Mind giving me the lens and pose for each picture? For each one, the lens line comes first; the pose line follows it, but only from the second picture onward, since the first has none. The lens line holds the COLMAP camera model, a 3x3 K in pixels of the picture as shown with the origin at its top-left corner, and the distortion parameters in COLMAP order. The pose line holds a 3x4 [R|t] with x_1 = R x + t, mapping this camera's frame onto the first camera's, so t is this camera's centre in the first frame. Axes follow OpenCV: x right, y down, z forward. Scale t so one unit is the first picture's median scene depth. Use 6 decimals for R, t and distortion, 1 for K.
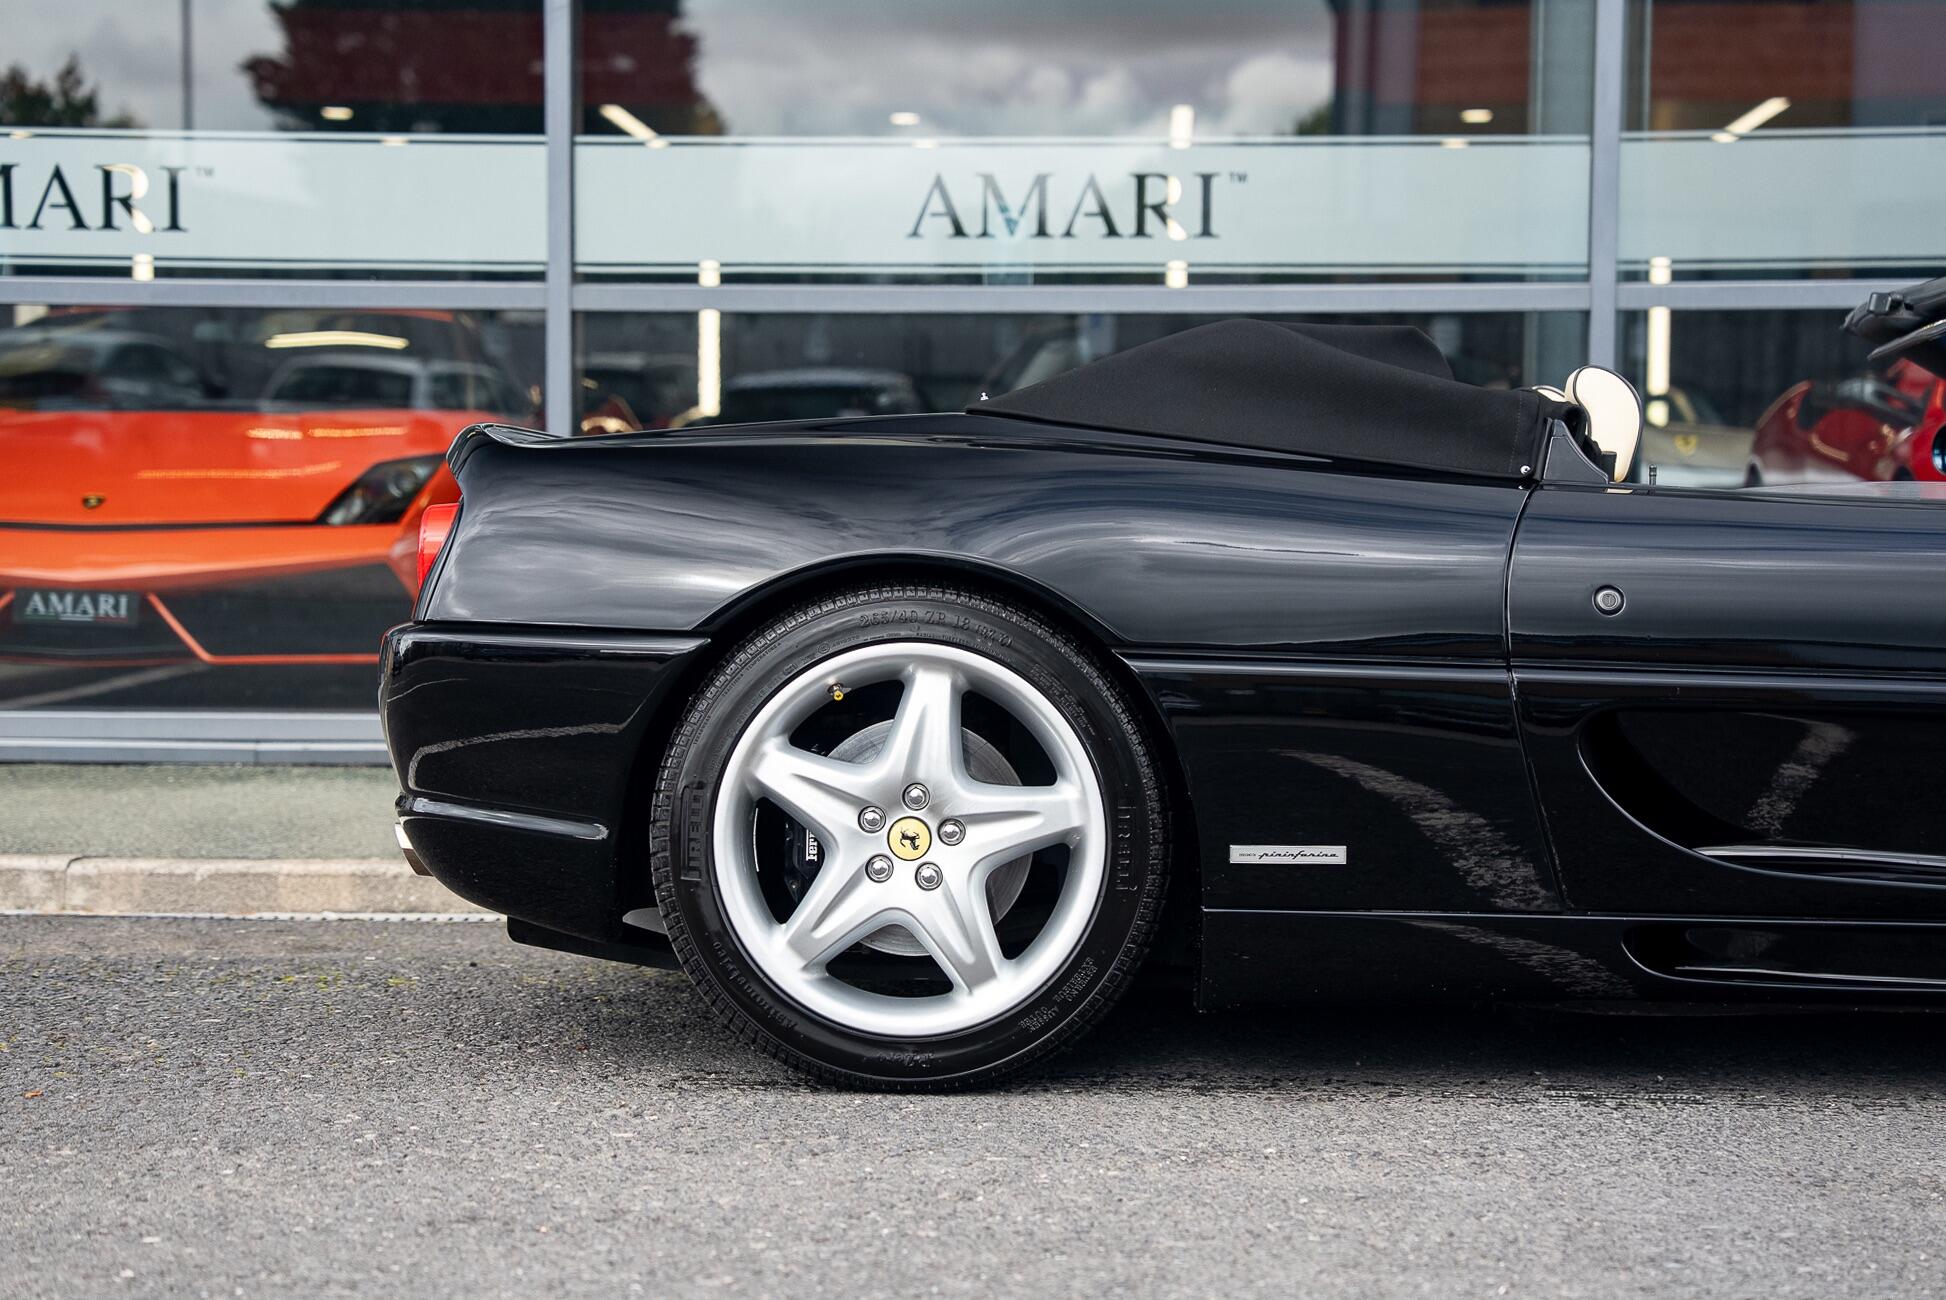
lens RADIAL K [[3772.1, 0, 979.2], [0, 3772.1, 652.5], [0, 0, 1]] dist [0.245101, 0.069156]
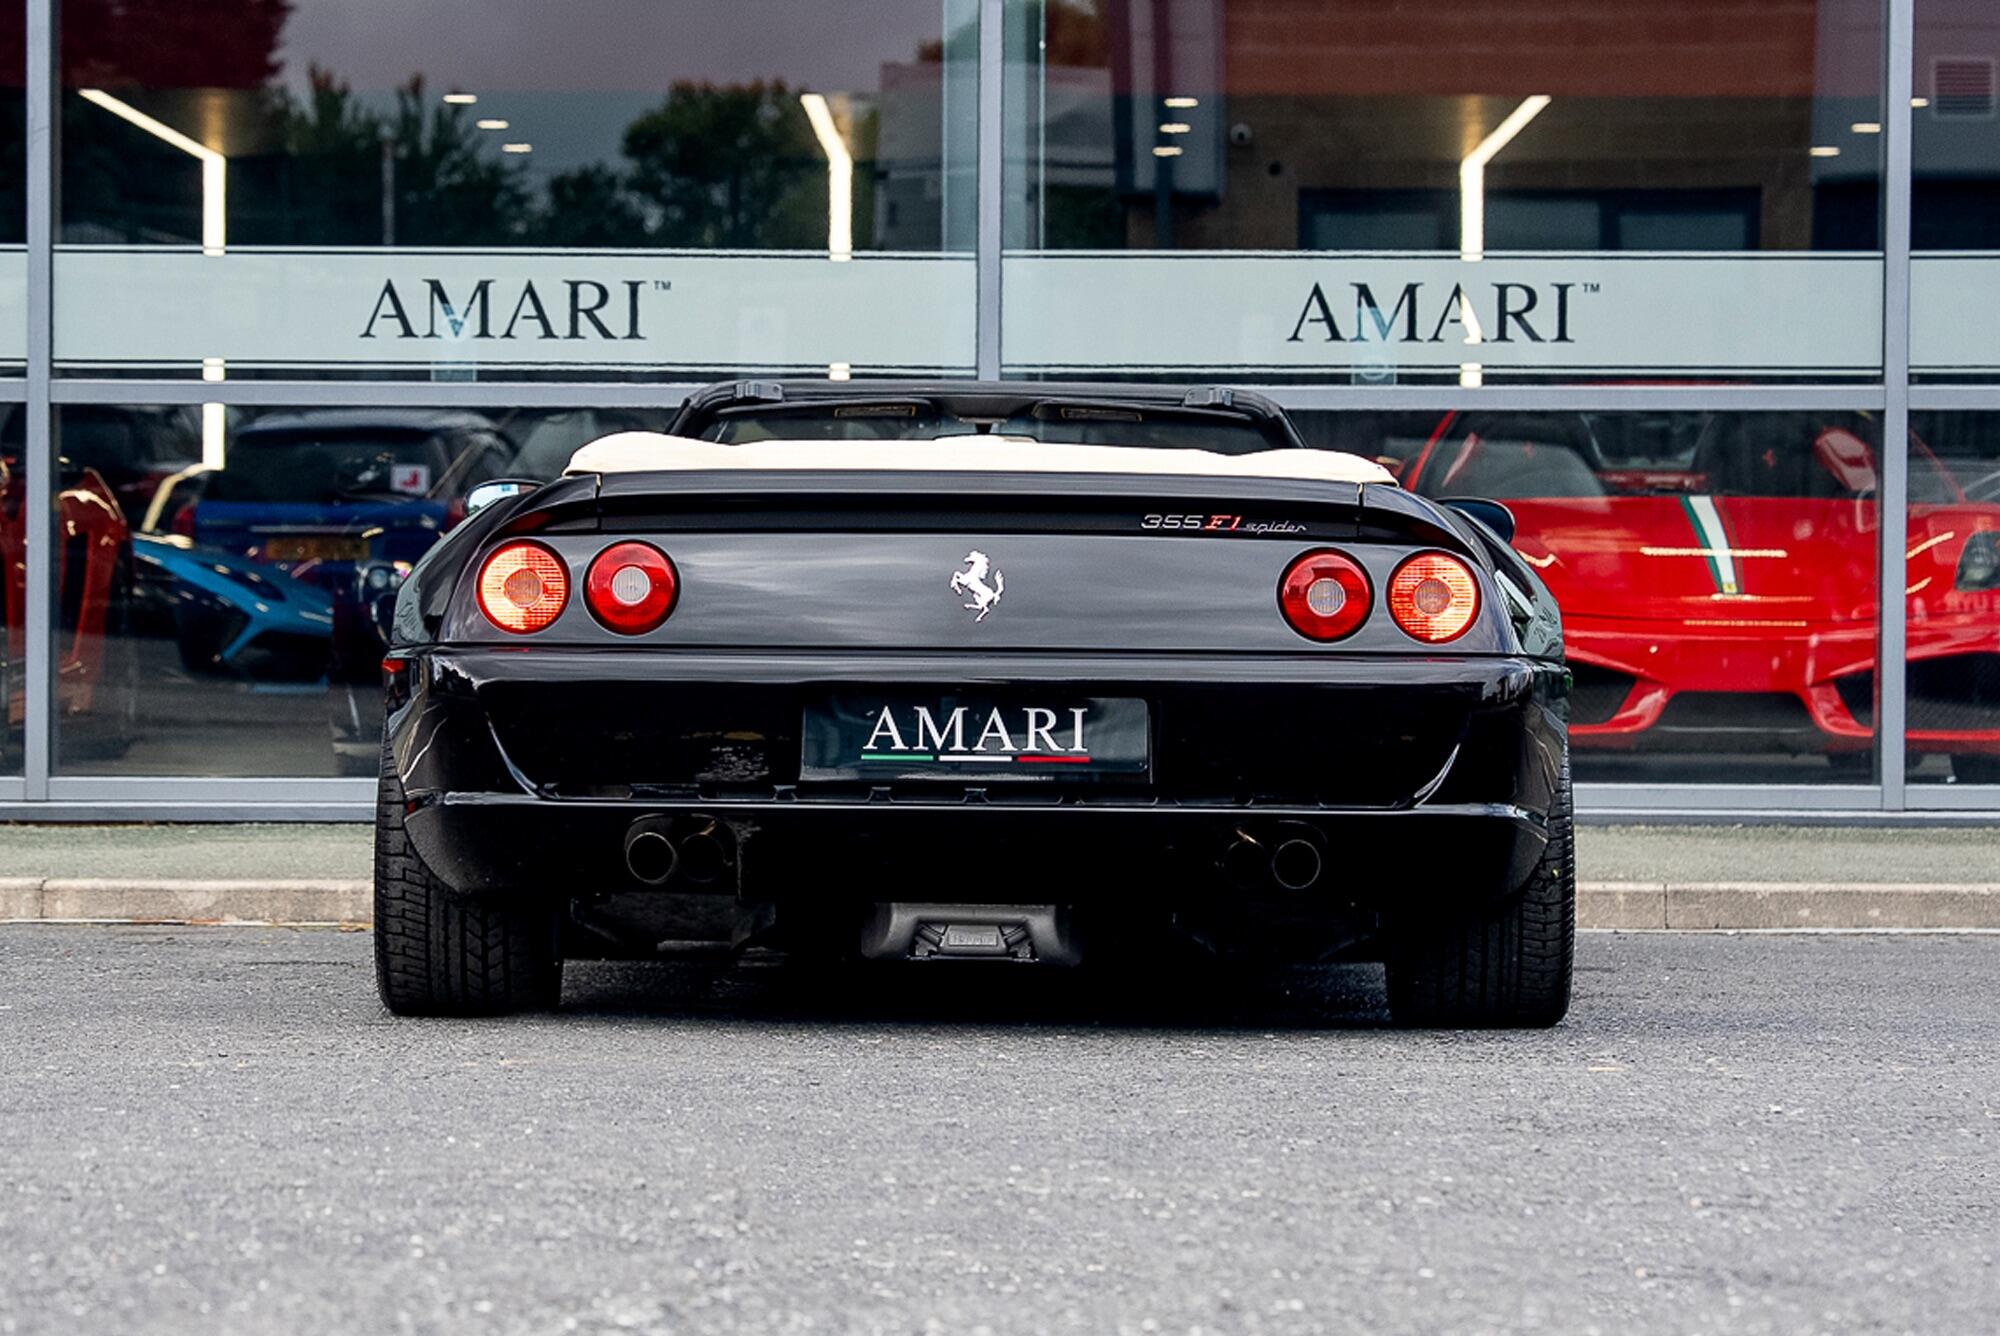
lens RADIAL K [[6922.4, 0, 948.6], [0, 6922.4, 720.3], [0, 0, 1]] dist [0.249026, 0.990752]
pose [[0.999597, 0.000575, 0.028396, 0.127835], [0.000057, 0.999753, -0.022239, 0.061719], [-0.028401, 0.022231, 0.999349, -1.367004]]
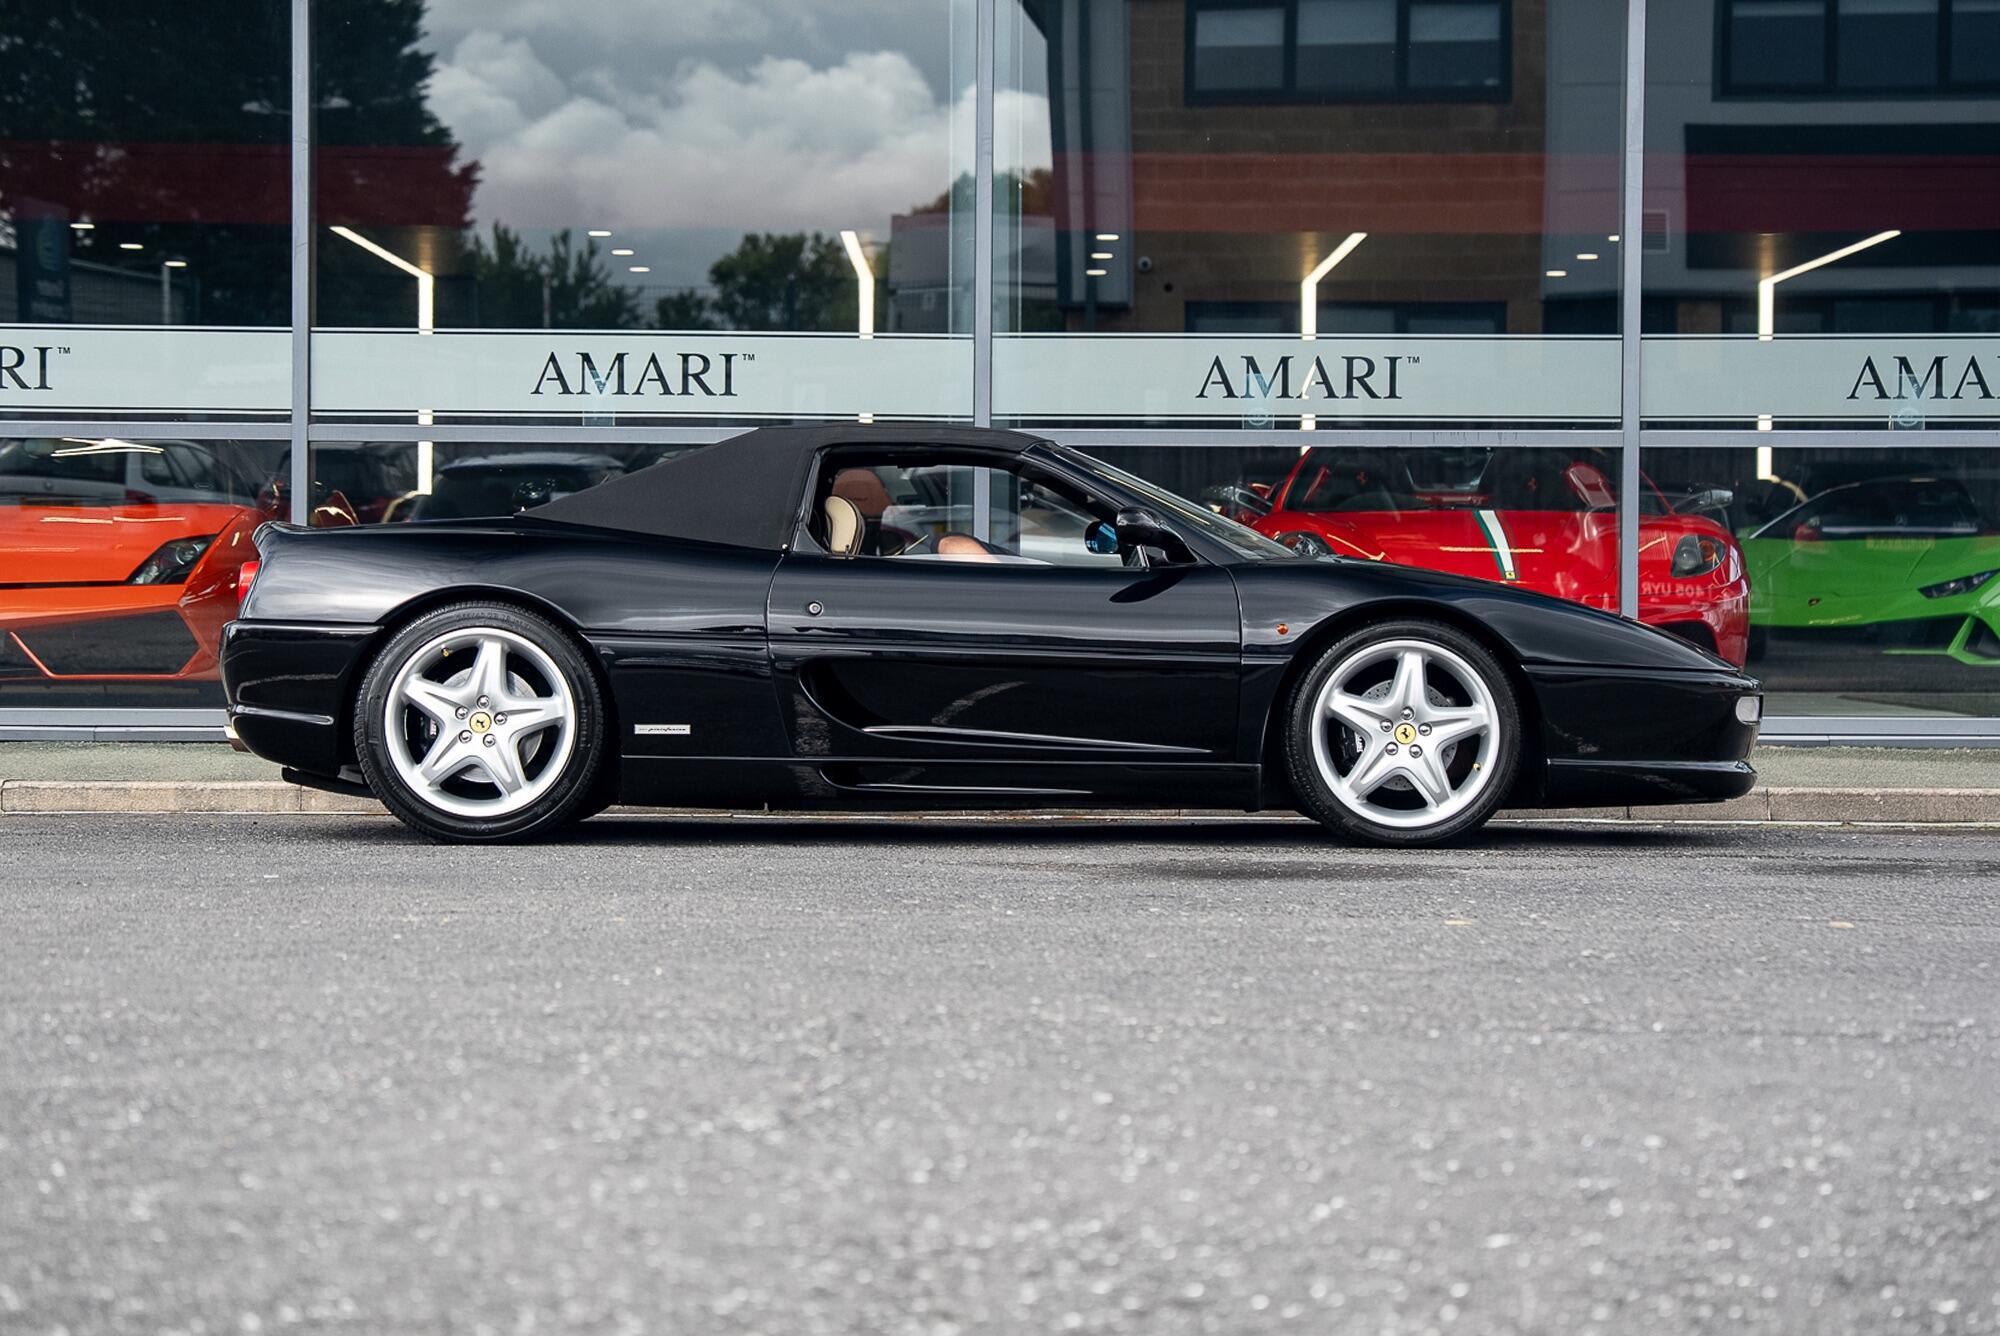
lens RADIAL K [[4746.1, 0, 988.6], [0, 4746.1, 624.5], [0, 0, 1]] dist [0.300943, -0.137193]
pose [[0.999162, 0.001625, 0.040902, 0.117752], [-0.000280, 0.999460, -0.032861, 0.062498], [-0.040934, 0.032822, 0.998623, -1.249574]]
